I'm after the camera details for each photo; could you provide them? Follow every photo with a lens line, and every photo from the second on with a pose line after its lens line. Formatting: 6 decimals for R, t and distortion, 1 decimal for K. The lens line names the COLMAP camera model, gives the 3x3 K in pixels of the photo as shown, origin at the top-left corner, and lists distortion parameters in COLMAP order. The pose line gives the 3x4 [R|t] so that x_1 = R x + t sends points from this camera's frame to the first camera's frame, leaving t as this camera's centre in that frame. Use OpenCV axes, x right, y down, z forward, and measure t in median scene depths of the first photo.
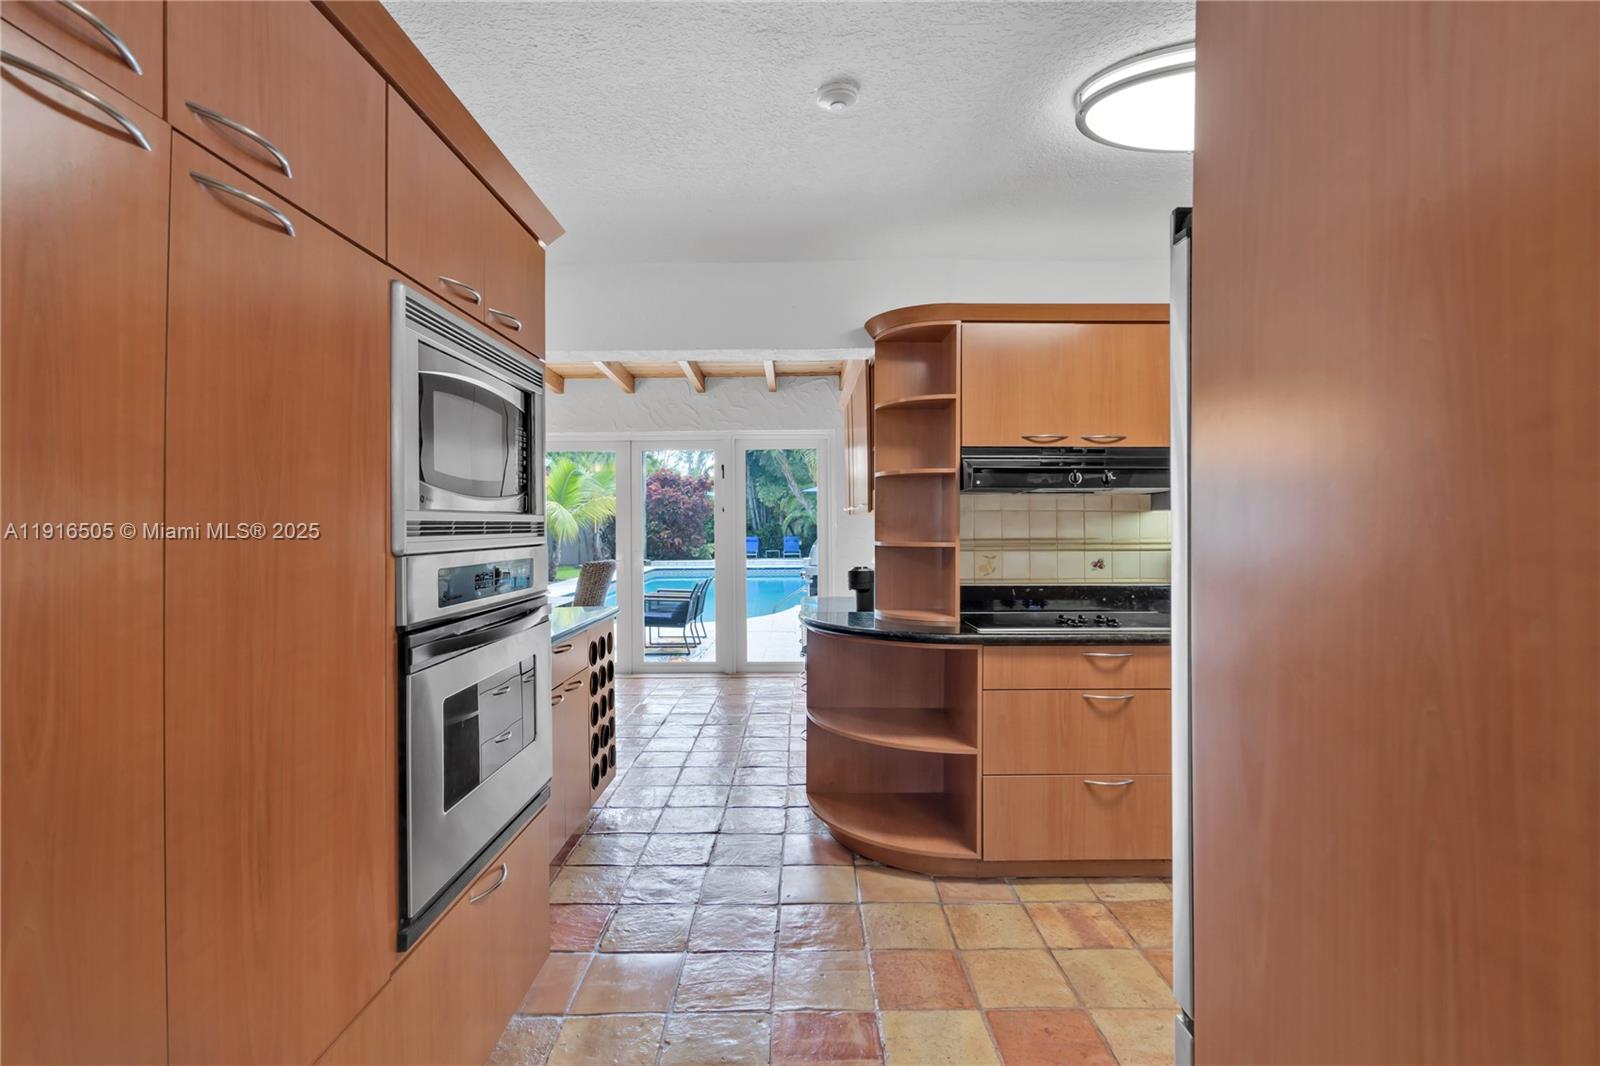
lens RADIAL K [[757.4, 0, 792.4], [0, 757.4, 528.4], [0, 0, 1]] dist [0.001207, -0.000894]
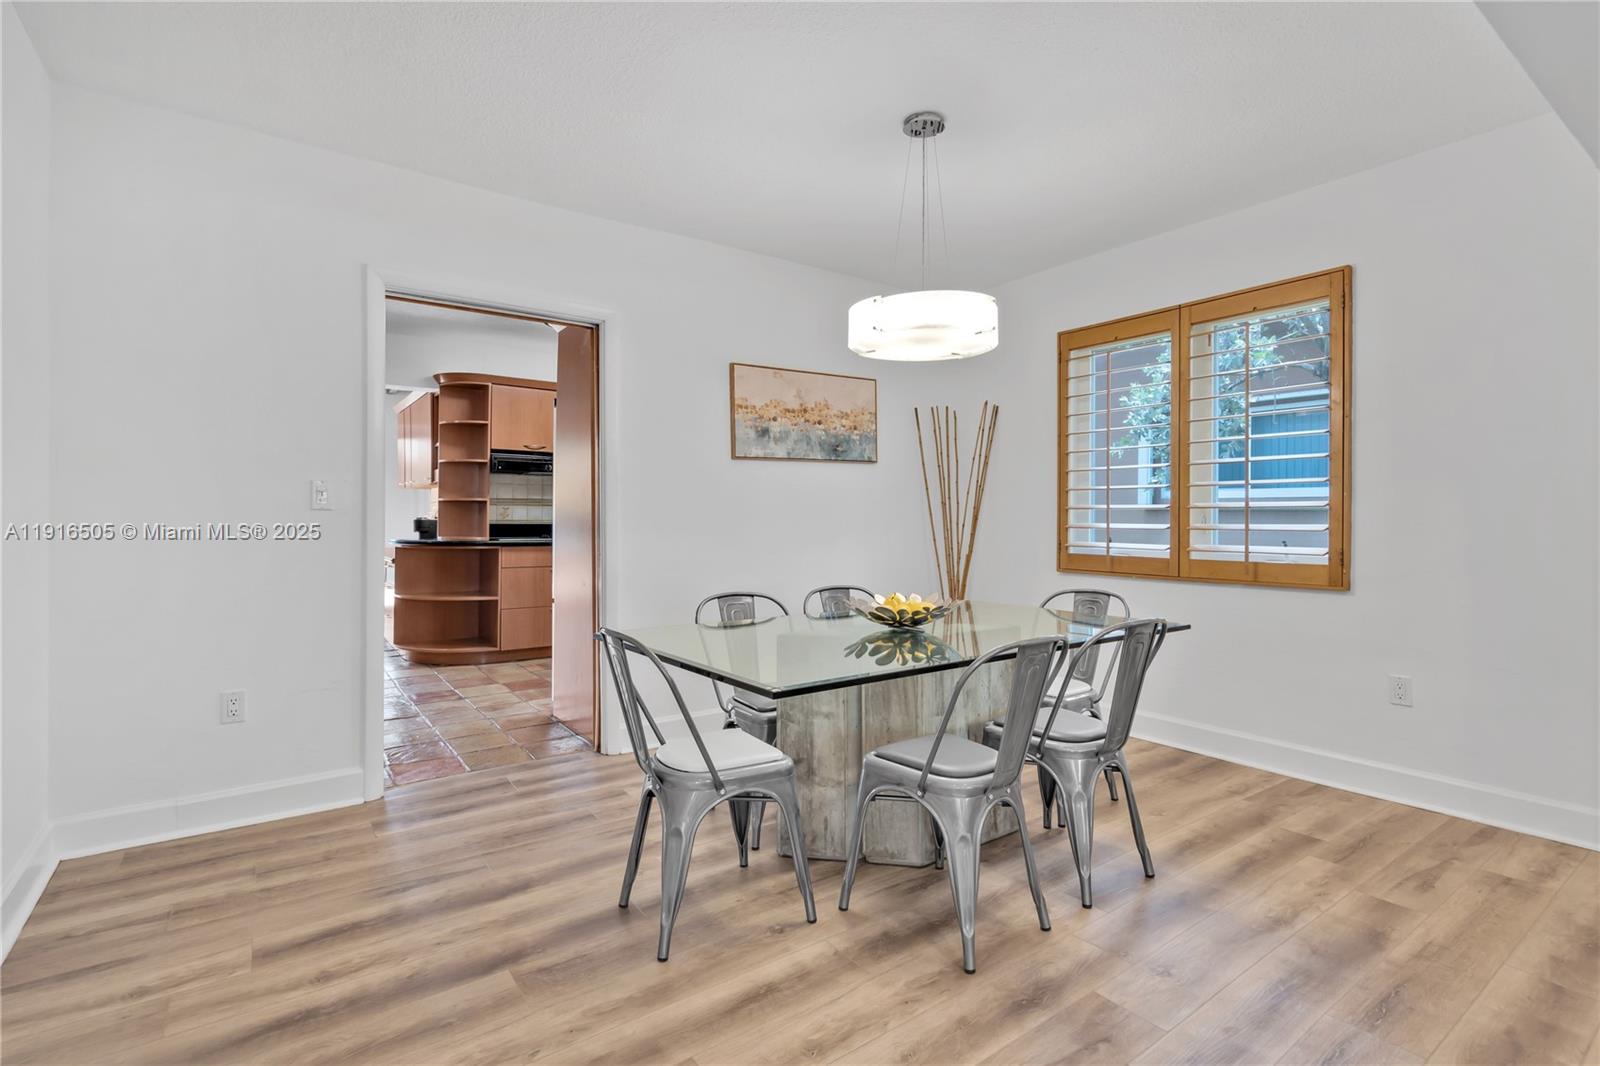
lens RADIAL K [[757.4, 0, 799.2], [0, 757.4, 525.6], [0, 0, 1]] dist [0.001207, -0.000894]
pose [[0.814352, 0.008594, 0.580308, -0.239658], [-0.009368, 0.999955, -0.001662, 0.078598], [-0.580296, -0.004083, 0.814396, -0.964993]]
